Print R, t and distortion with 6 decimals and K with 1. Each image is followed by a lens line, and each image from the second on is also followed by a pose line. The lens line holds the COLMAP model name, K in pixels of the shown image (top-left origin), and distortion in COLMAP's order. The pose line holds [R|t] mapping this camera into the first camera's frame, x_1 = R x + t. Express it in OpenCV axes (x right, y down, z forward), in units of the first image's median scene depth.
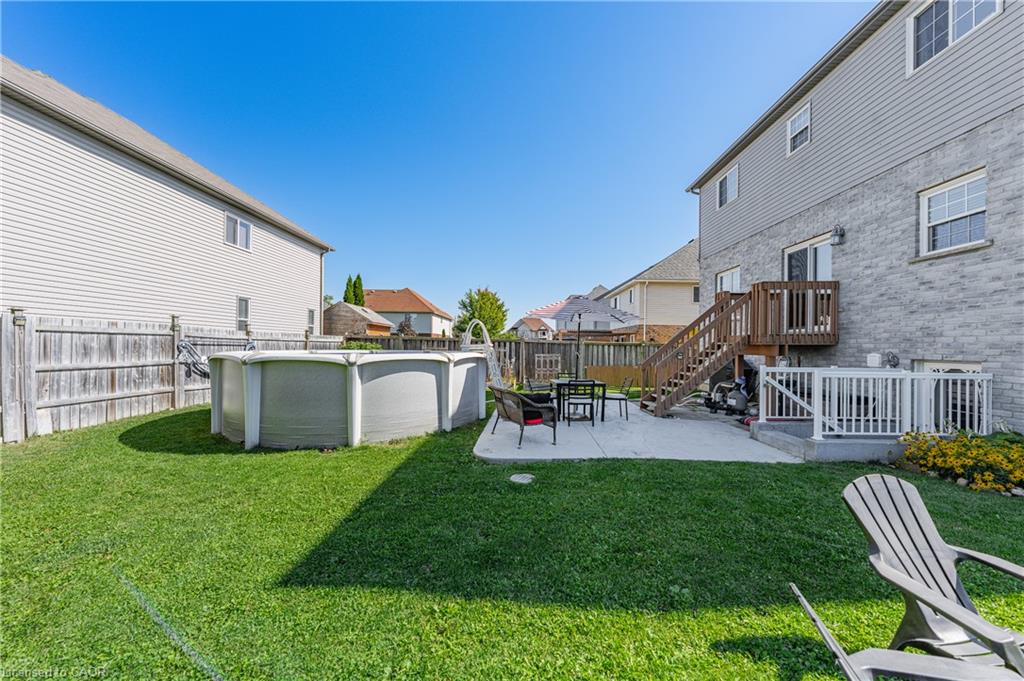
lens RADIAL K [[386.0, 0, 519.5], [0, 386.0, 345.0], [0, 0, 1]] dist [-0.001828, -0.000118]
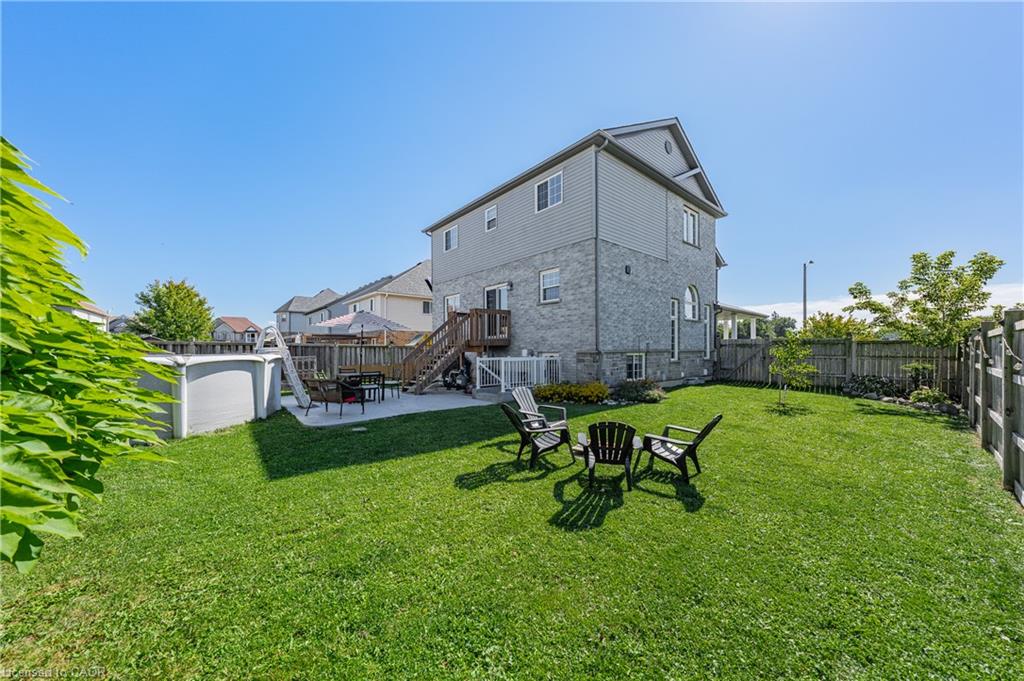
lens RADIAL K [[351.9, 0, 515.8], [0, 351.9, 345.3], [0, 0, 1]] dist [-0.000909, -0.000096]
pose [[0.761882, -0.008269, 0.647663, -0.255777], [0.011897, 0.999928, -0.001228, 0.002517], [-0.647606, 0.008641, 0.761926, -0.312693]]
